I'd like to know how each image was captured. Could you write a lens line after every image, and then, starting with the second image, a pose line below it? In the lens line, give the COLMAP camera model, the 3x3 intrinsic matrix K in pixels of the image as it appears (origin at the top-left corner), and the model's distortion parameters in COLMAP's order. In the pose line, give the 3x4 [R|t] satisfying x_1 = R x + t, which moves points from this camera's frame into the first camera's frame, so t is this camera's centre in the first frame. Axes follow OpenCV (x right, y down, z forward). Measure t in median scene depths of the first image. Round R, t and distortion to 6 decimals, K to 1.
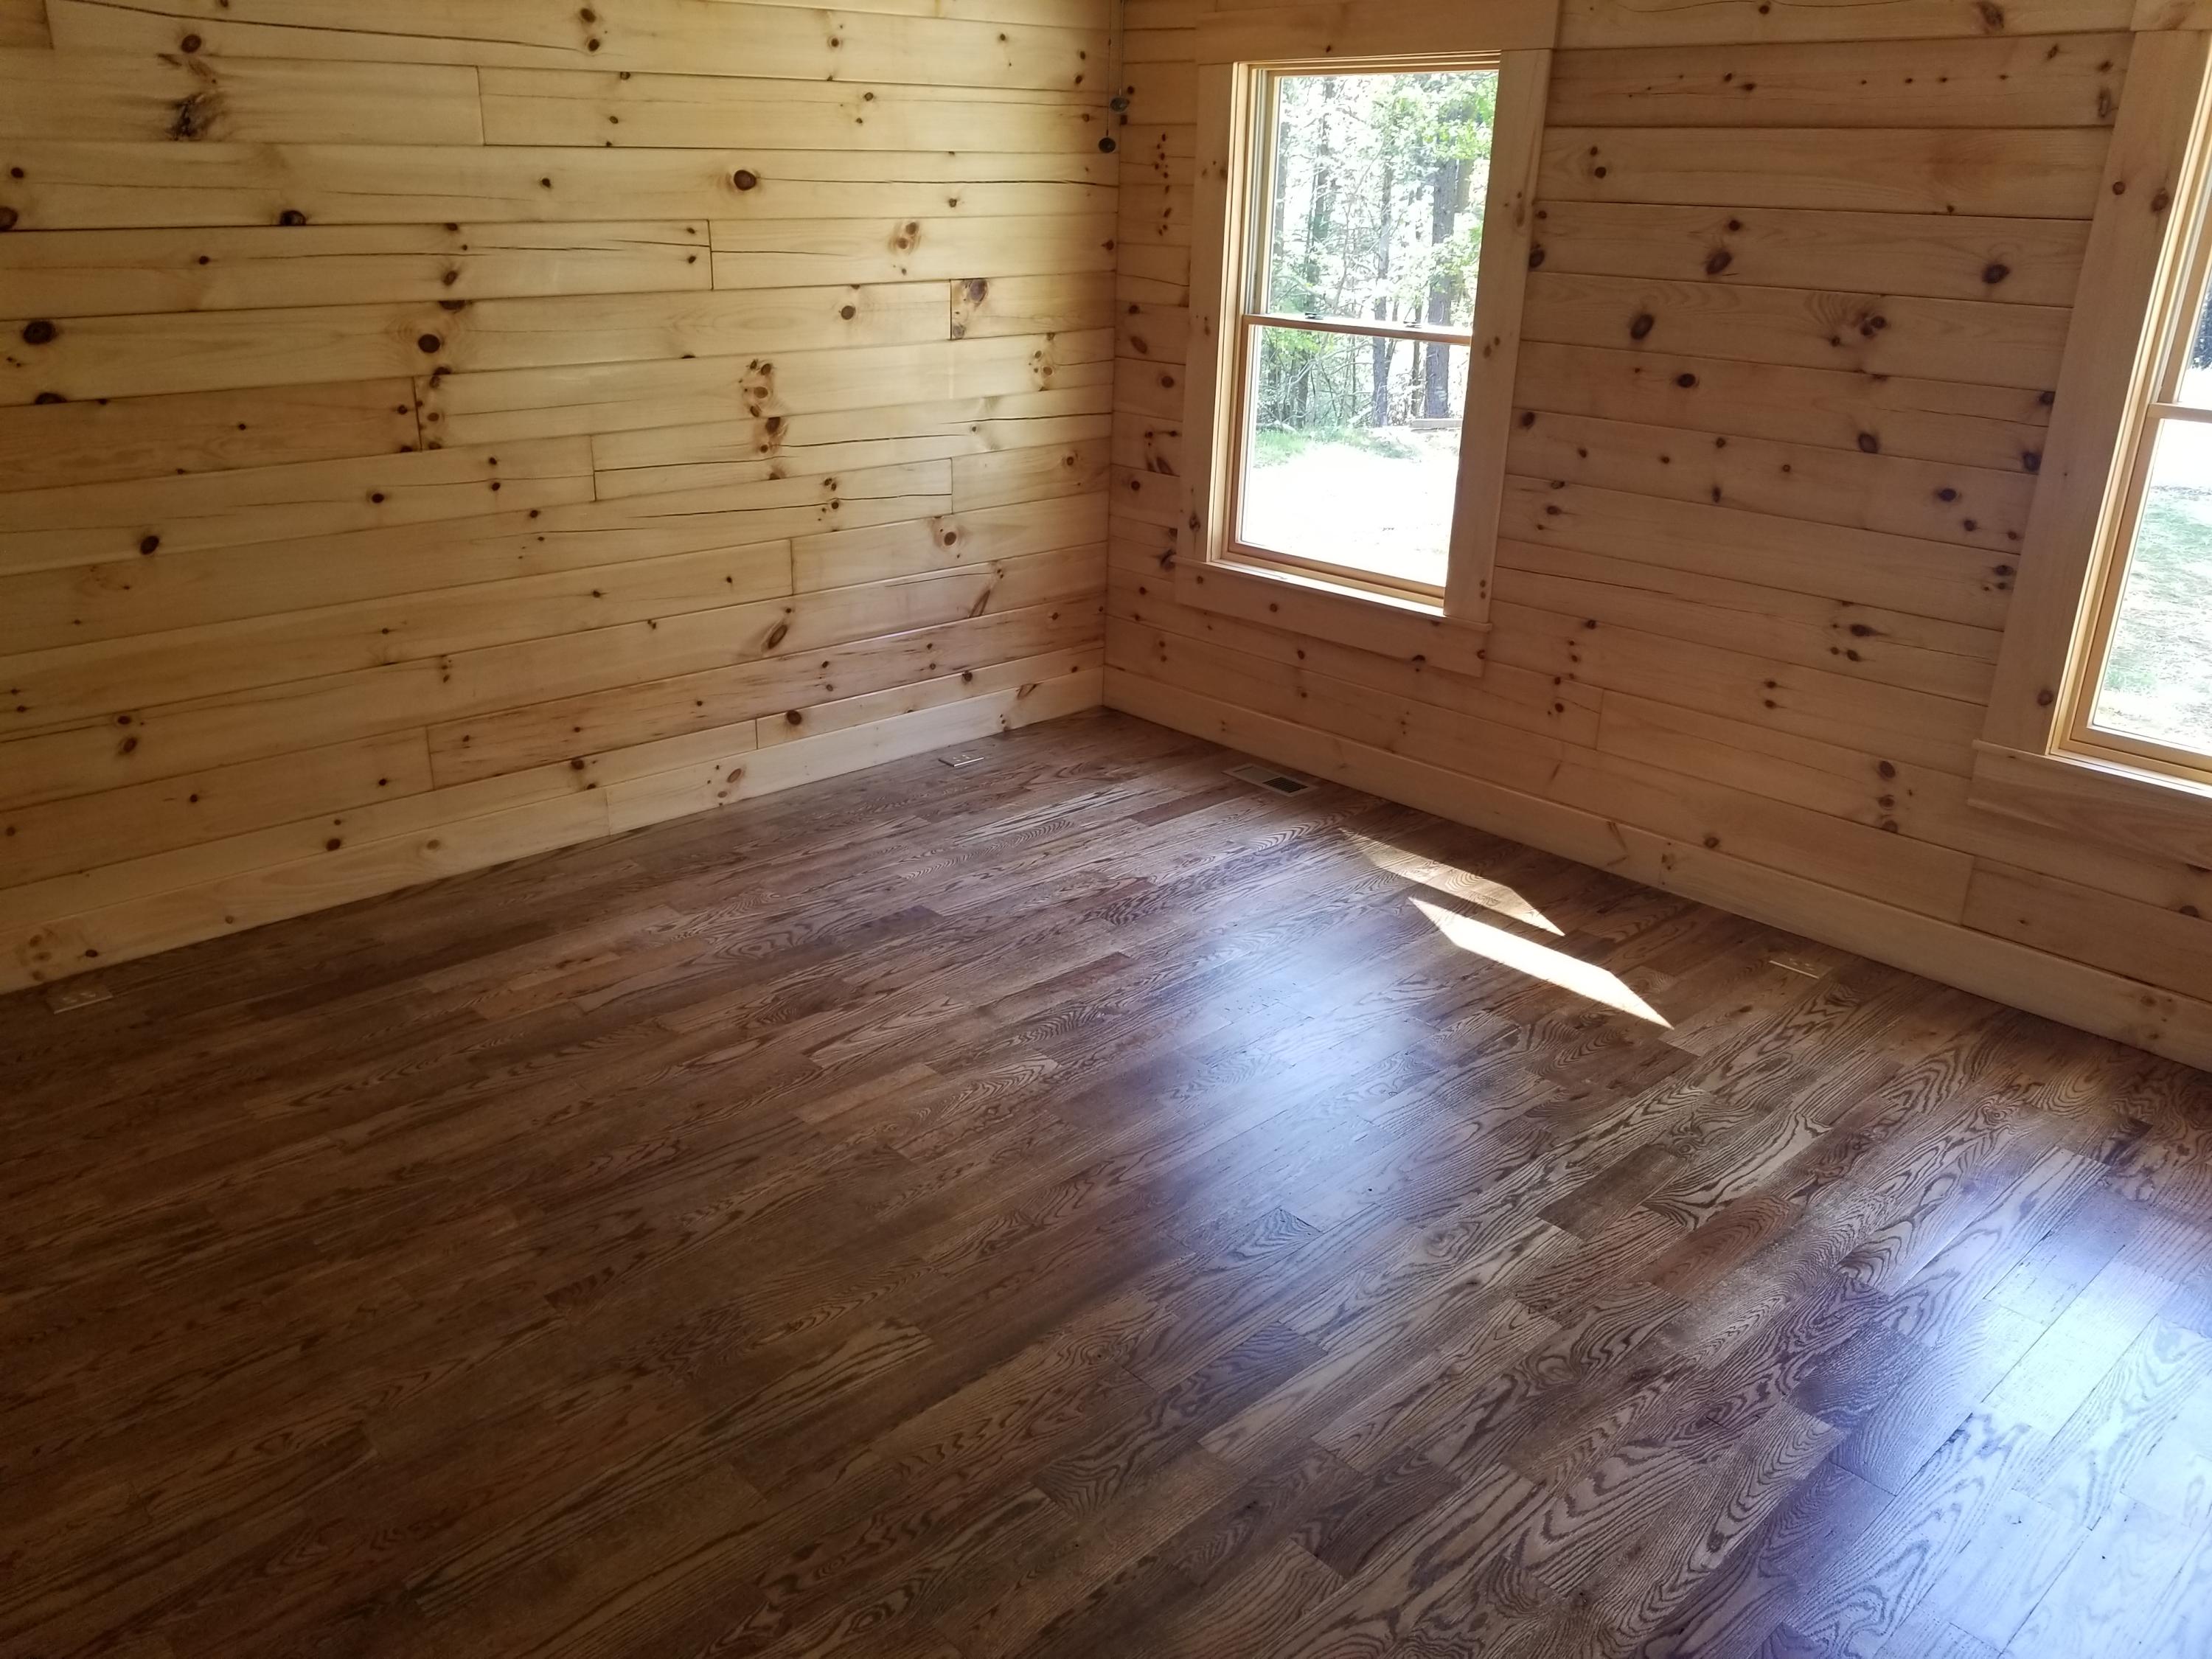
lens RADIAL K [[1759.3, 0, 1044.7], [0, 1759.3, 803.0], [0, 0, 1]] dist [0.073829, -0.140402]
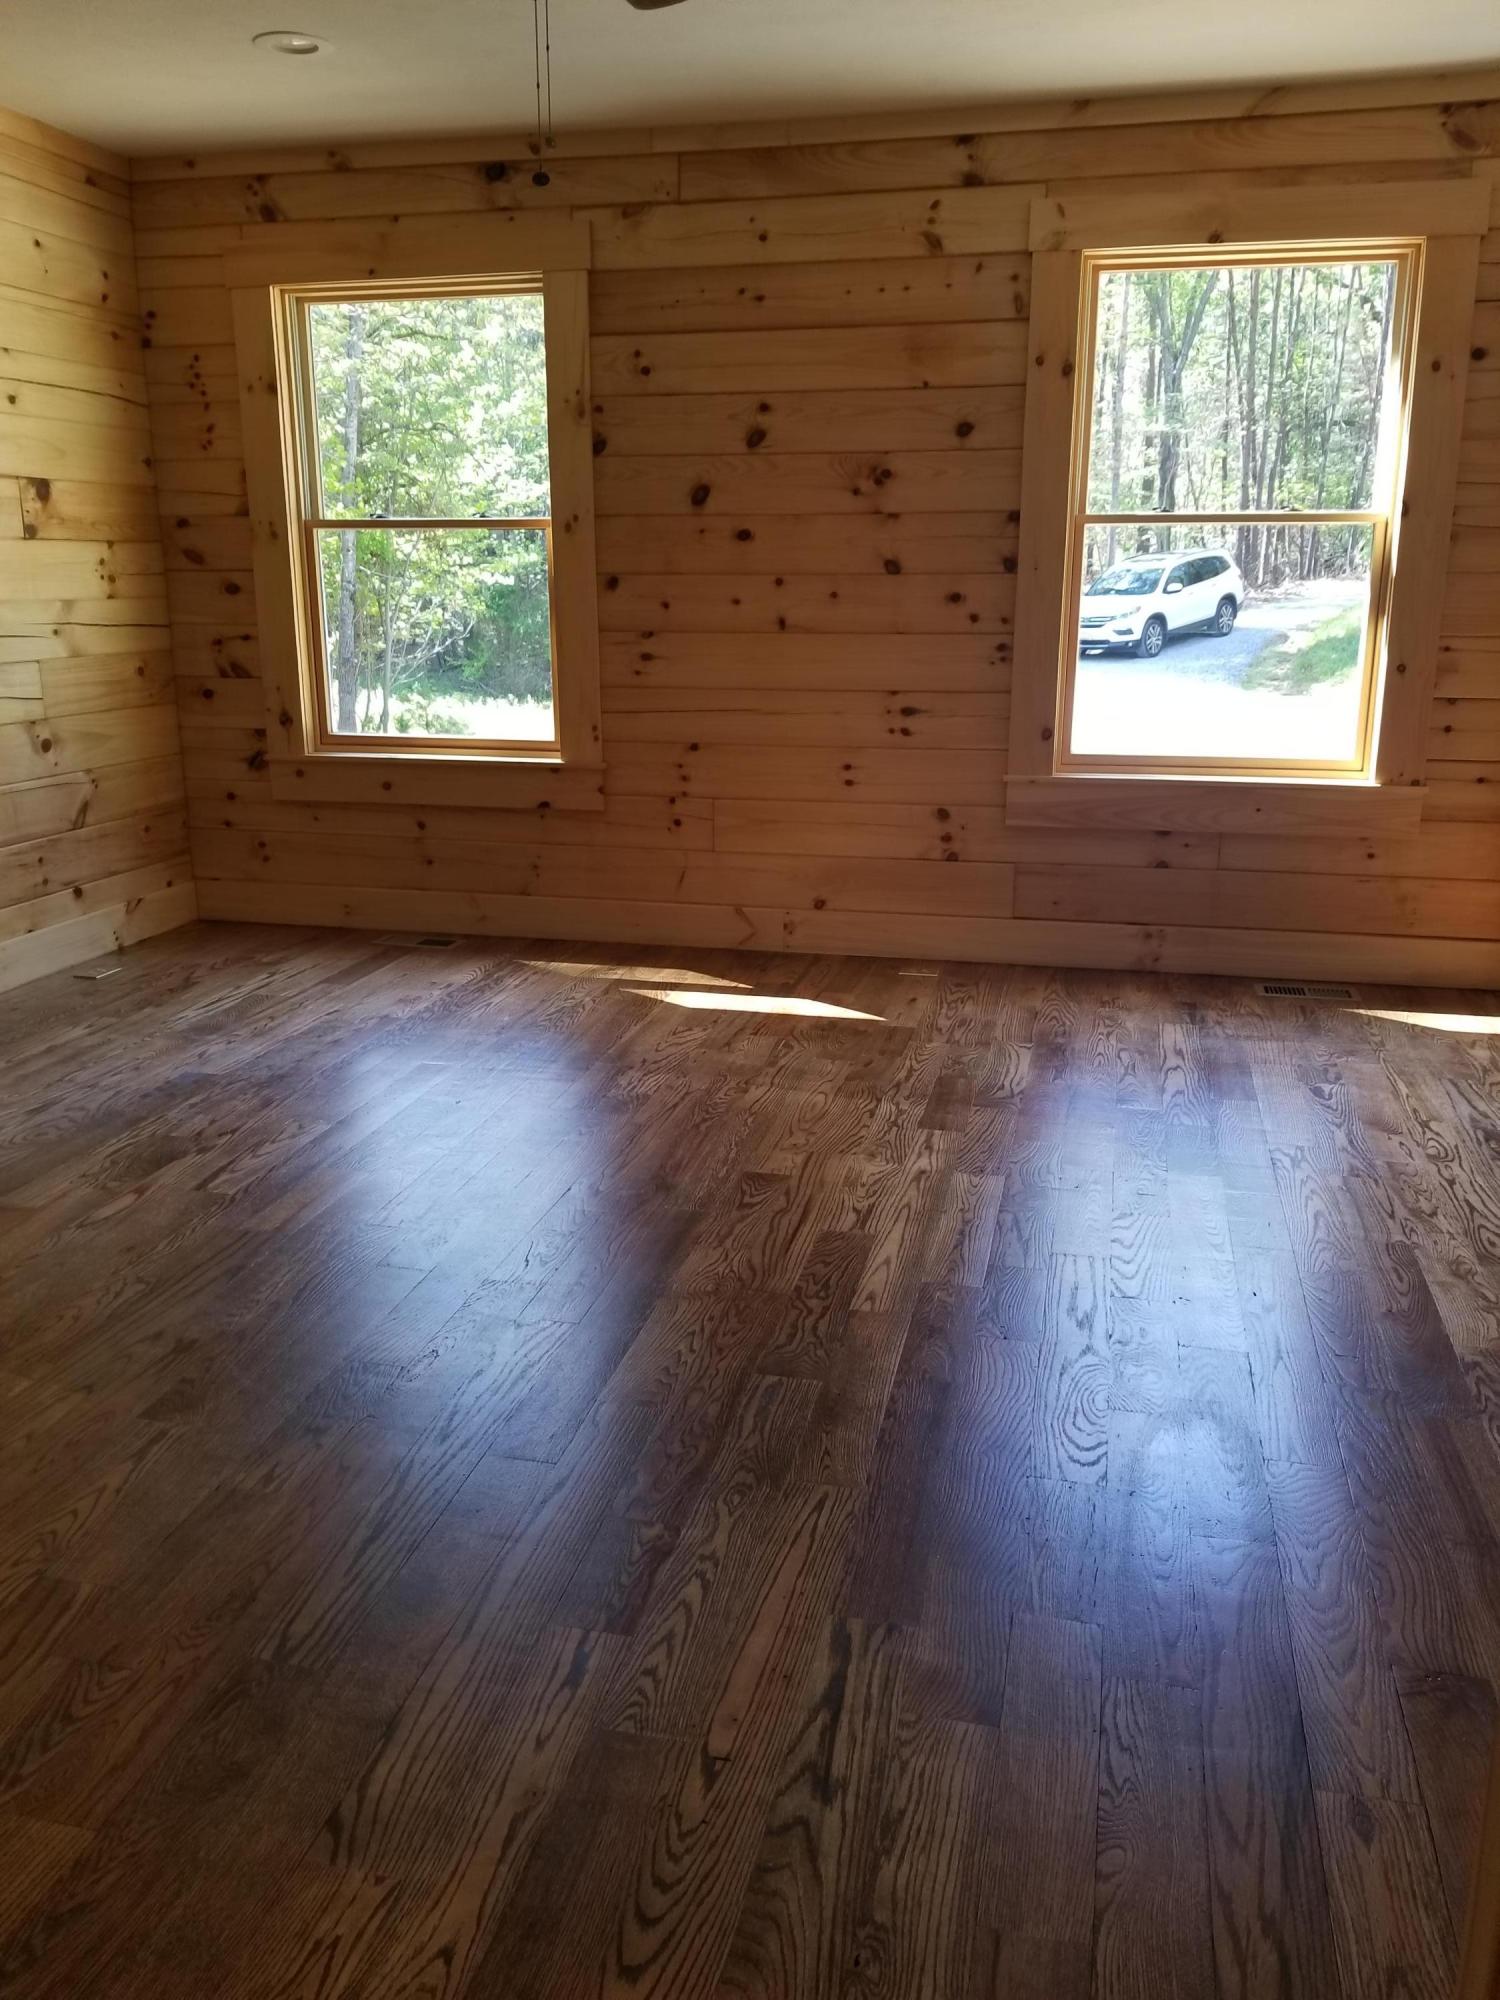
lens RADIAL K [[1592.2, 0, 750.0], [0, 1592.2, 1000.0], [0, 0, 1]] dist [0.153222, -0.368463]
pose [[0.809574, -0.158579, 0.565193, -0.317425], [0.216660, 0.975560, -0.036623, 0.120447], [-0.545572, 0.152104, 0.824145, 0.105409]]
